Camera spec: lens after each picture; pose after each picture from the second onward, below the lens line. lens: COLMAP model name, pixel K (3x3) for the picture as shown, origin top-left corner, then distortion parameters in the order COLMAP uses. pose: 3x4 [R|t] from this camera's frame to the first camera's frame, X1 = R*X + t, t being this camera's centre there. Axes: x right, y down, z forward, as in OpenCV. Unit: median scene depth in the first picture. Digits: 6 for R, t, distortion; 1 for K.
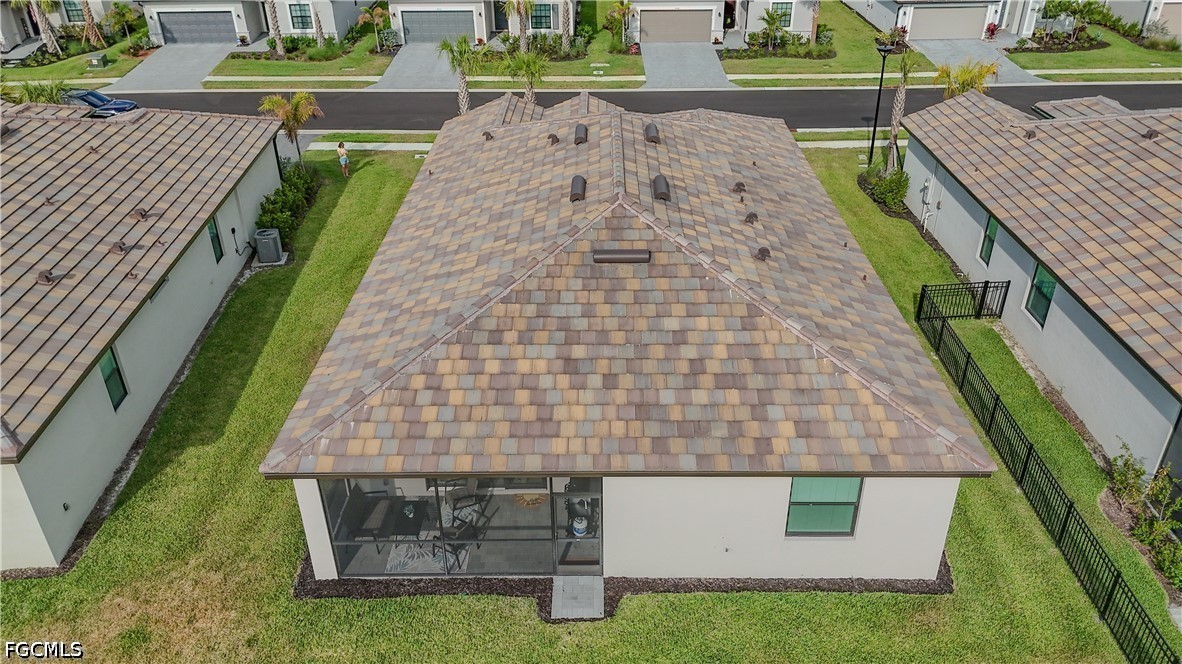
lens RADIAL K [[870.9, 0, 591.0], [0, 870.9, 332.0], [0, 0, 1]] dist [0.073794, -0.063491]
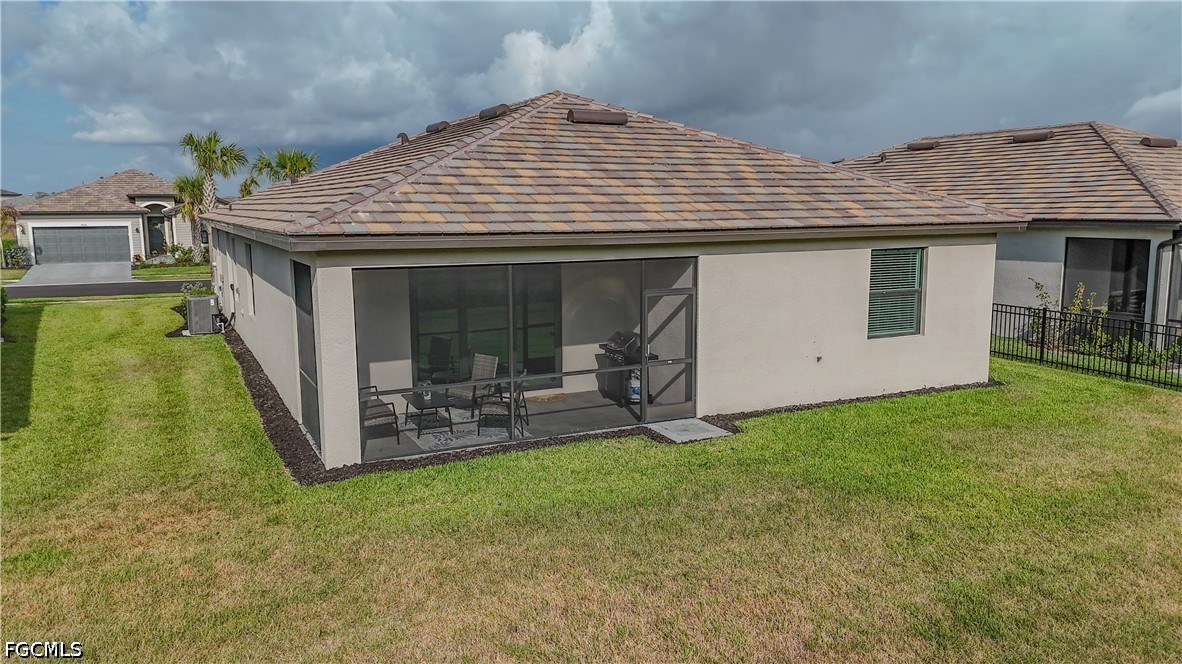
lens RADIAL K [[870.9, 0, 591.0], [0, 870.9, 332.0], [0, 0, 1]] dist [0.073794, -0.063491]
pose [[0.888738, -0.062250, 0.454169, -0.431977], [0.230473, 0.917095, -0.325299, 0.448909], [-0.396266, 0.393780, 0.829404, 0.349748]]
